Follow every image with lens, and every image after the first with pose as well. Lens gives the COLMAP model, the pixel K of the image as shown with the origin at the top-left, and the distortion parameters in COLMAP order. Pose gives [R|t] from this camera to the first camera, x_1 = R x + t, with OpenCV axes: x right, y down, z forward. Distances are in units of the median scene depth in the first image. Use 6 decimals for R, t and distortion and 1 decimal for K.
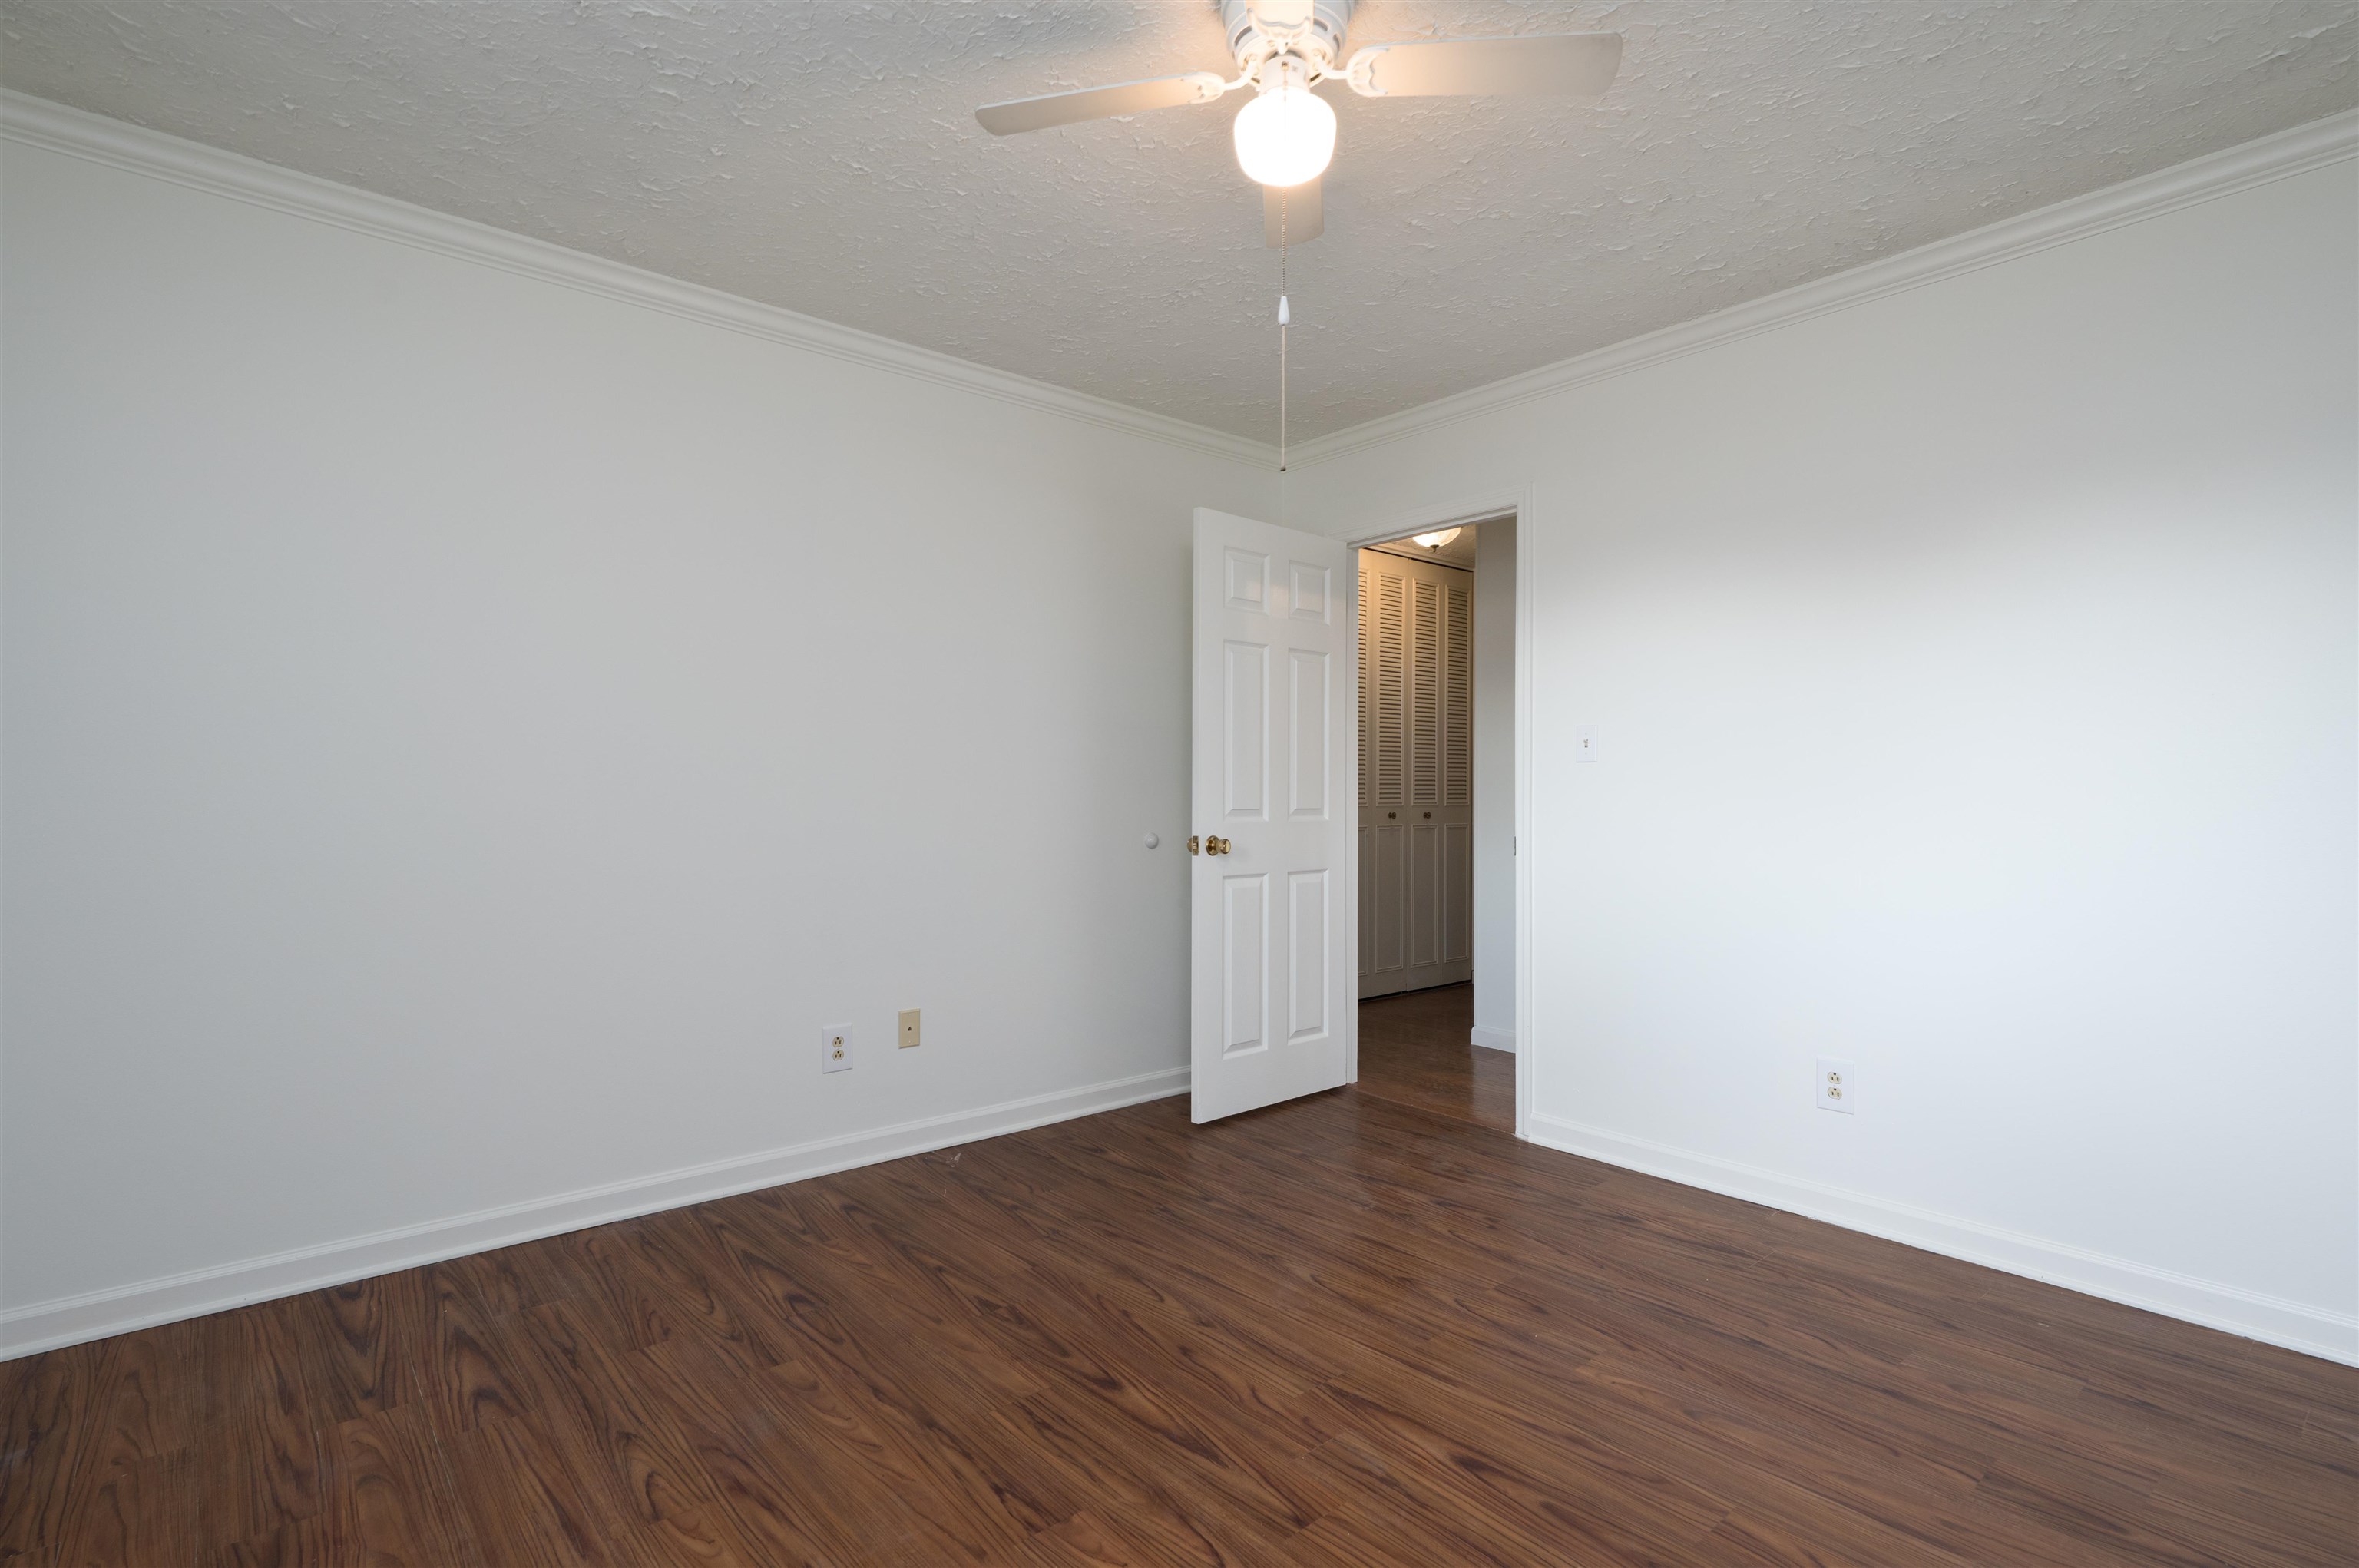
lens RADIAL K [[1159.7, 0, 1179.5], [0, 1159.7, 784.0], [0, 0, 1]] dist [0.017824, -0.000010]
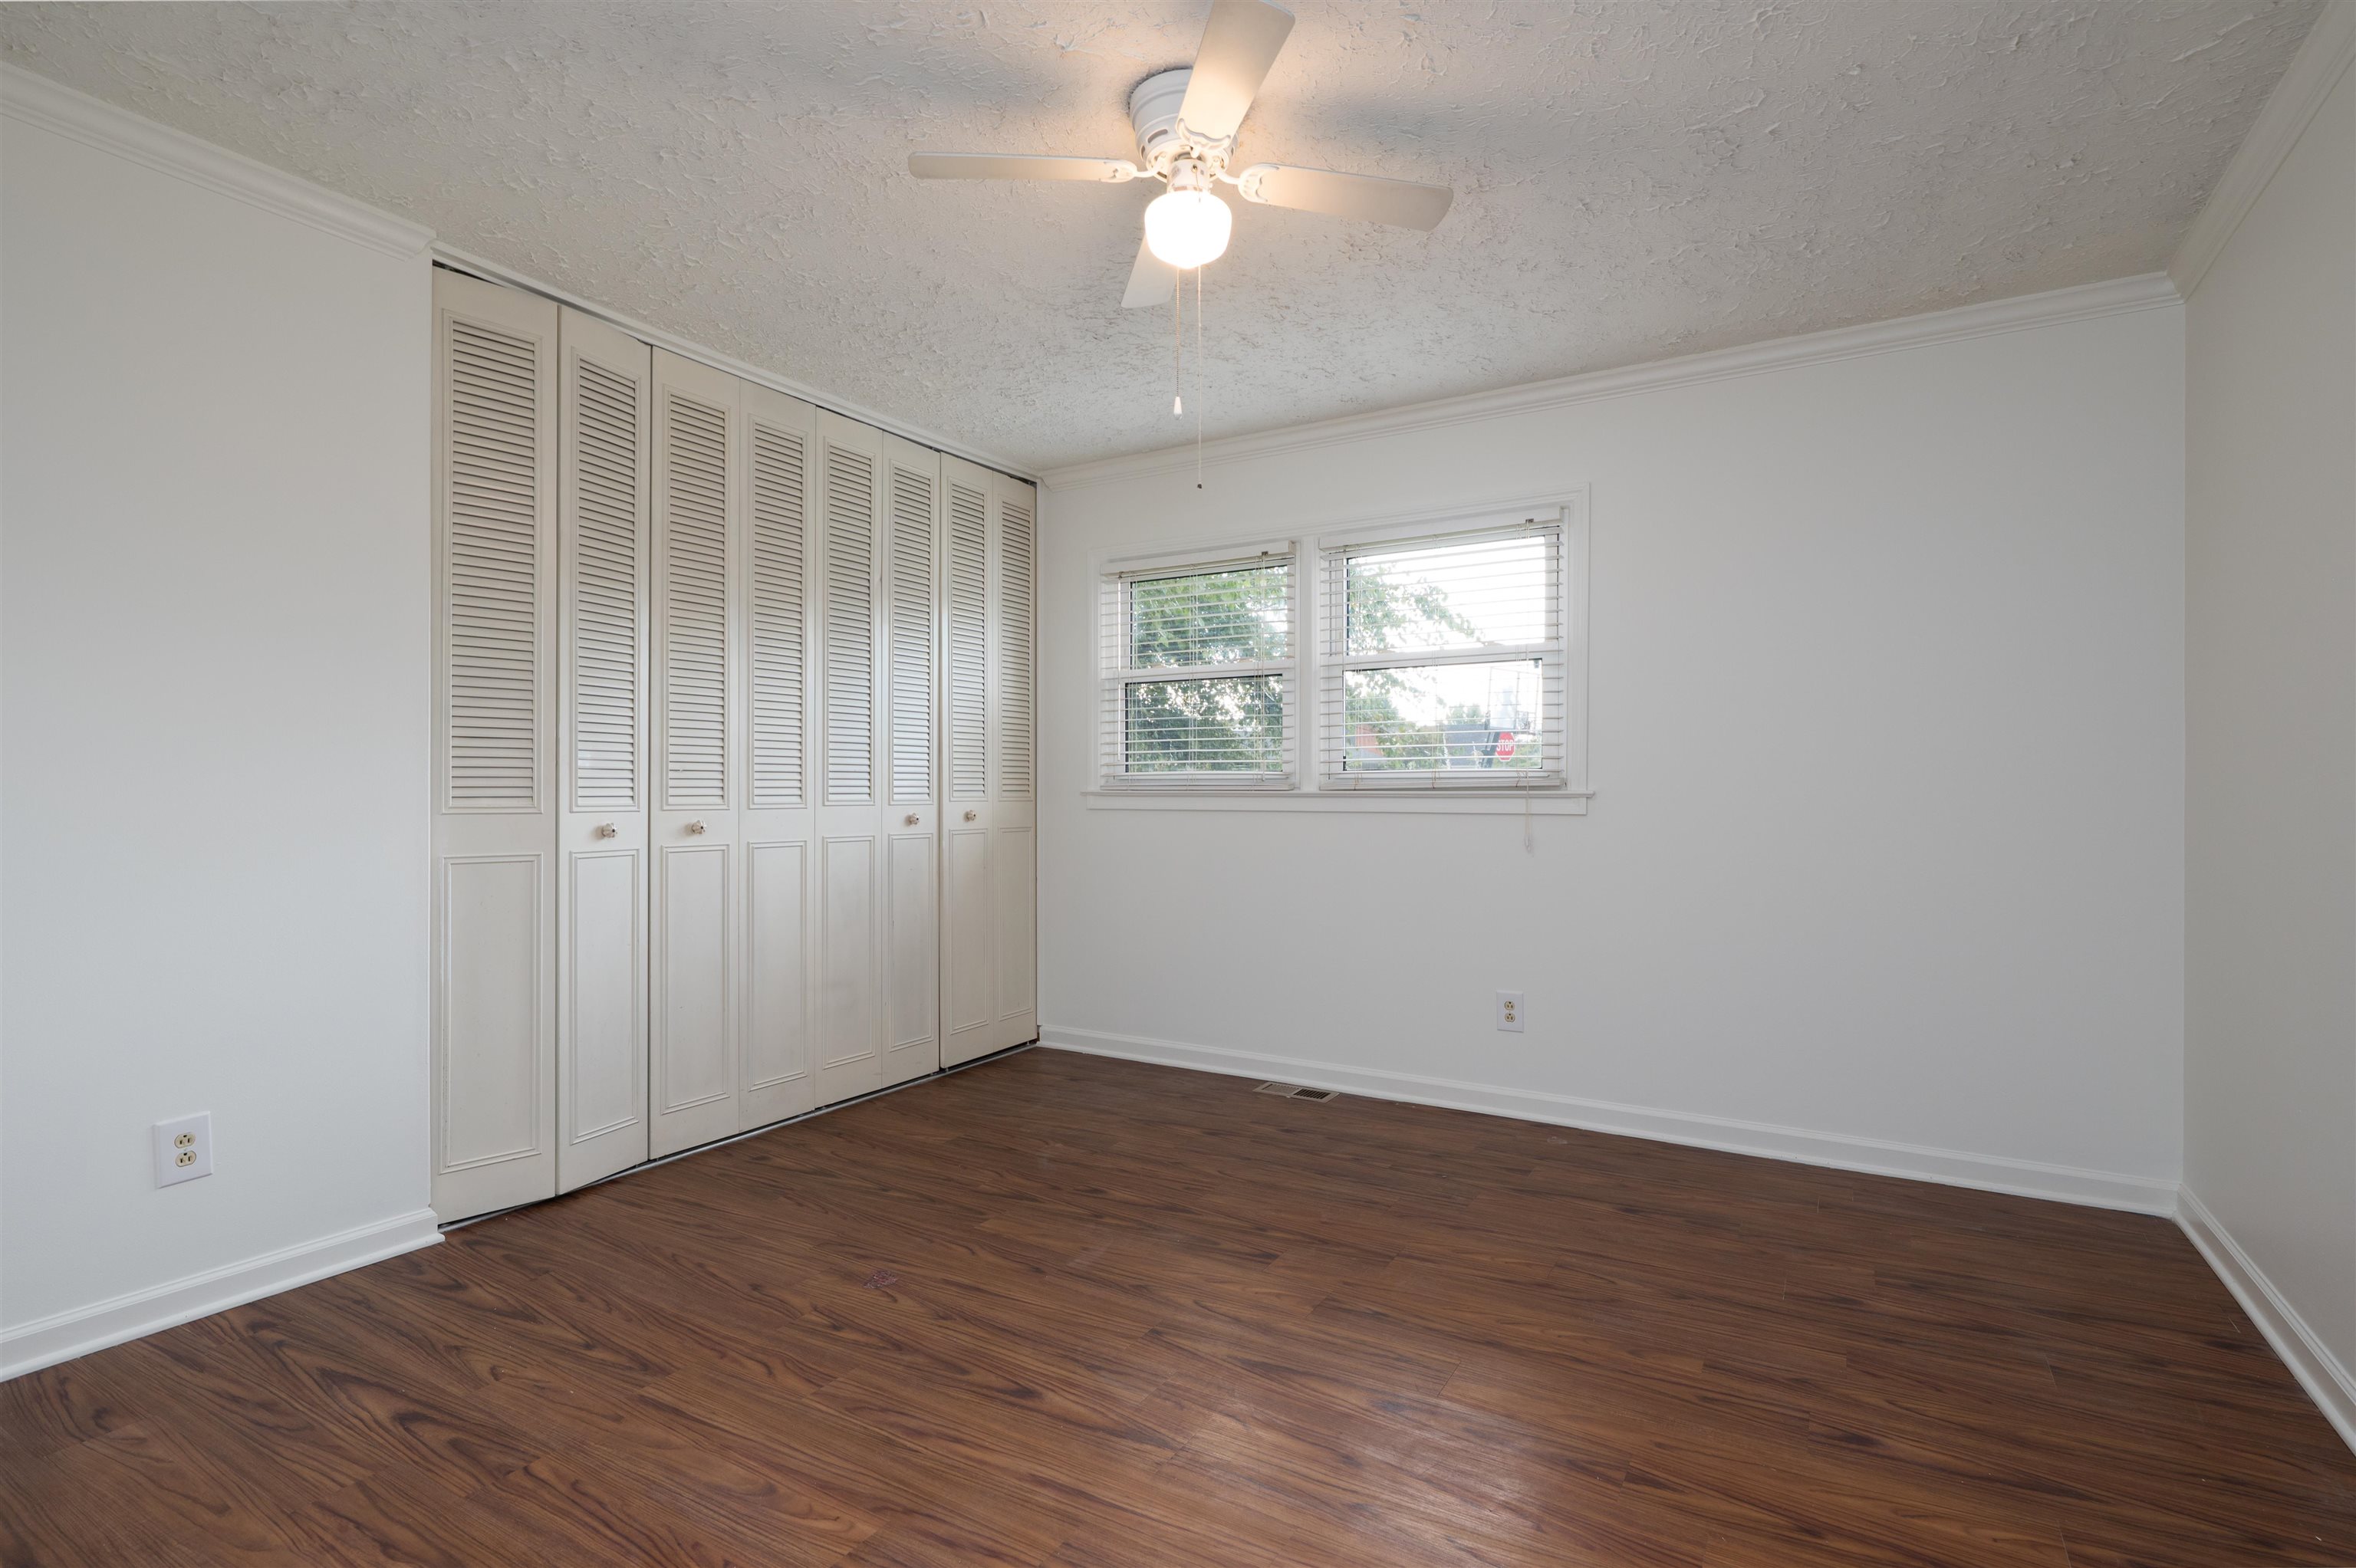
lens RADIAL K [[1158.1, 0, 1178.0], [0, 1158.1, 784.0], [0, 0, 1]] dist [0.017824, -0.000010]
pose [[-0.949872, -0.007648, -0.312547, 0.442564], [-0.004698, 0.999937, -0.010193, 0.016043], [0.312605, -0.008214, -0.949848, 2.017885]]
